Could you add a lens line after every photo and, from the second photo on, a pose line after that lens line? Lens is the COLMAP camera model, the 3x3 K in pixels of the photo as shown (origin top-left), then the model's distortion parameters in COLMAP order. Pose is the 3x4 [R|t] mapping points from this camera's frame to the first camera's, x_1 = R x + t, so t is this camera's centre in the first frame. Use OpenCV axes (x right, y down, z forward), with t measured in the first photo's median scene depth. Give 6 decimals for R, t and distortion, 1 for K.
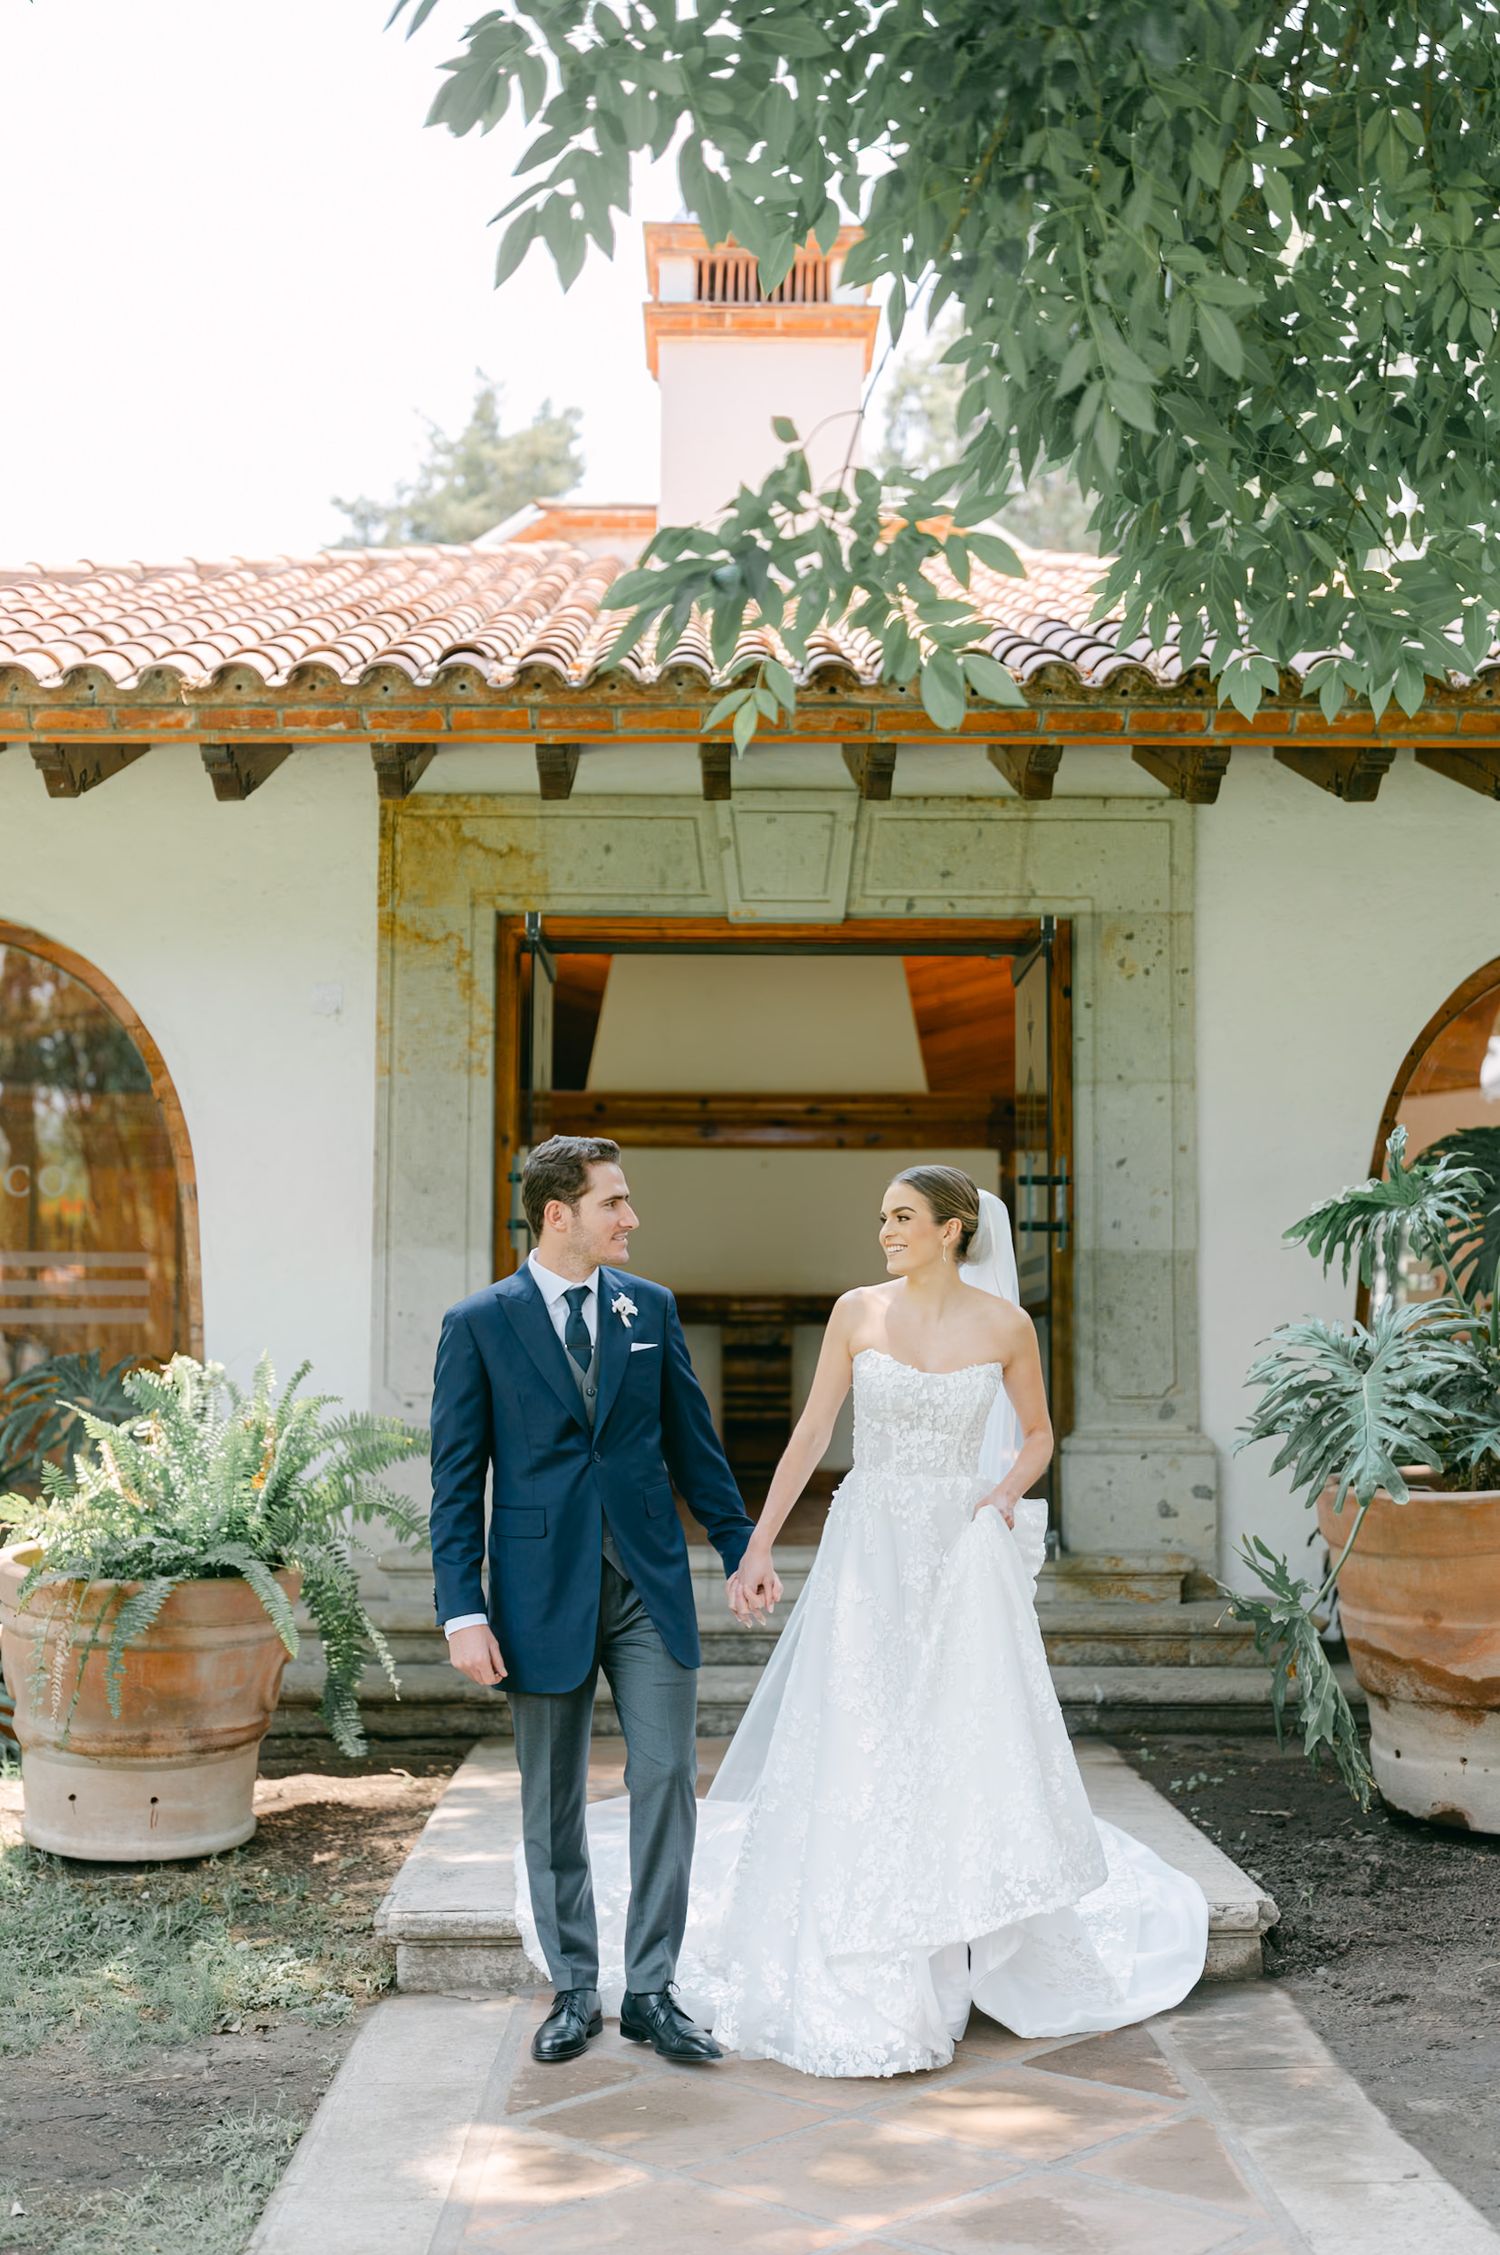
lens RADIAL K [[2627.4, 0, 751.3], [0, 2627.4, 1159.2], [0, 0, 1]] dist [-0.015316, 0.029943]
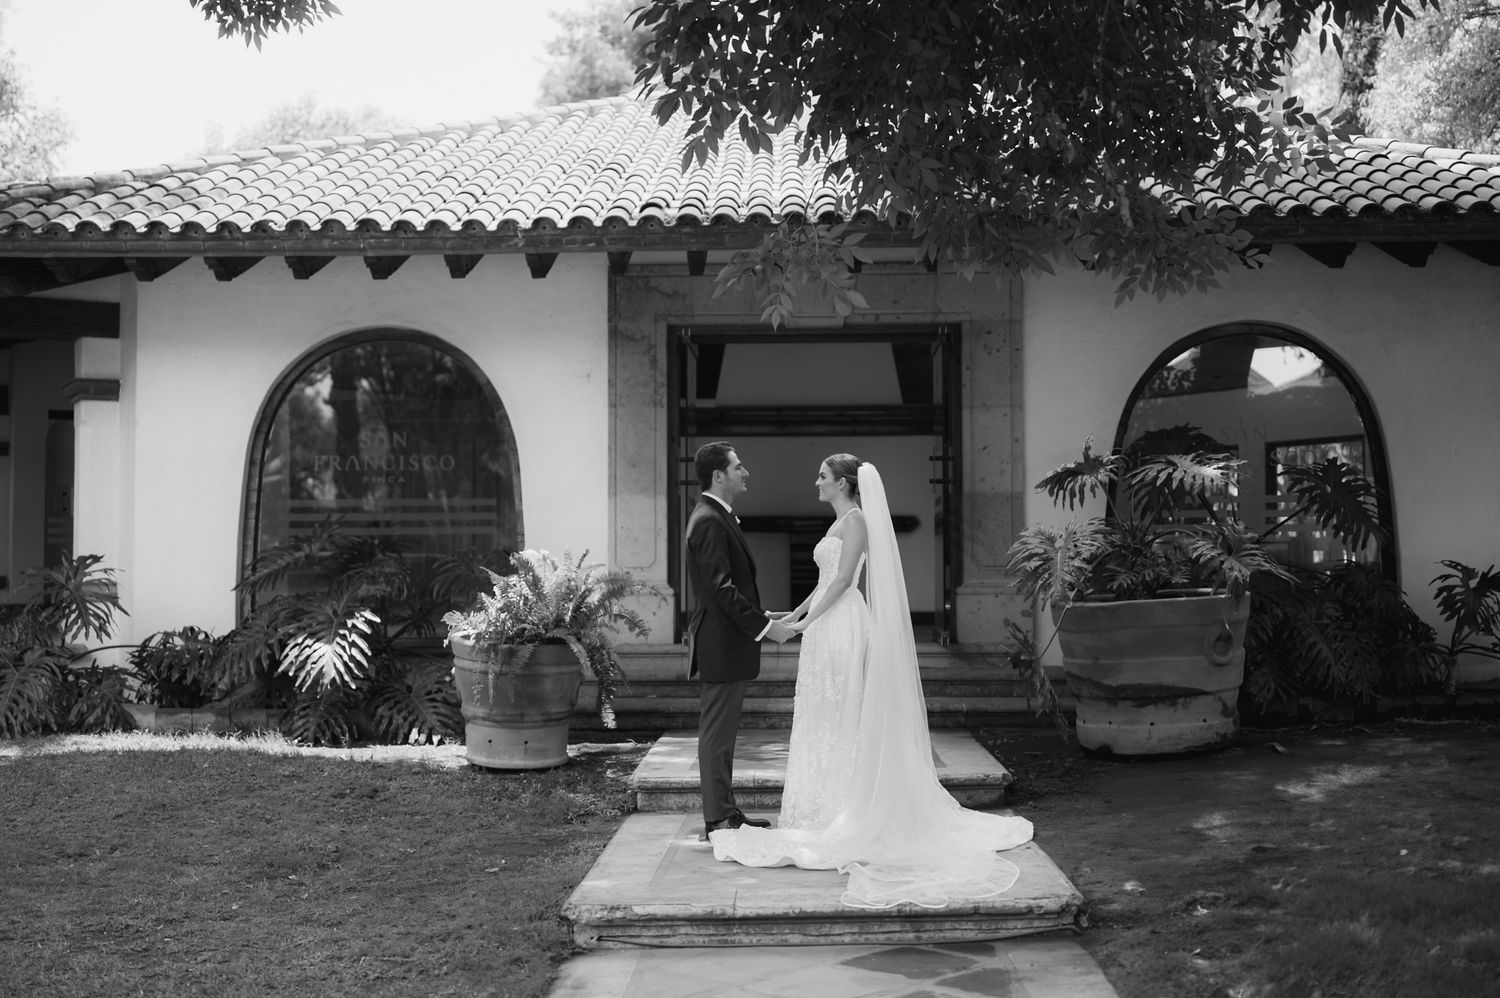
lens RADIAL K [[1747.7, 0, 750.0], [0, 1747.7, 499.0], [0, 0, 1]] dist [-0.015316, 0.029943]
pose [[0.998957, -0.009753, -0.044601, 0.026795], [0.011605, 0.999073, 0.041453, -0.019814], [0.044156, -0.041928, 0.998144, -0.377568]]
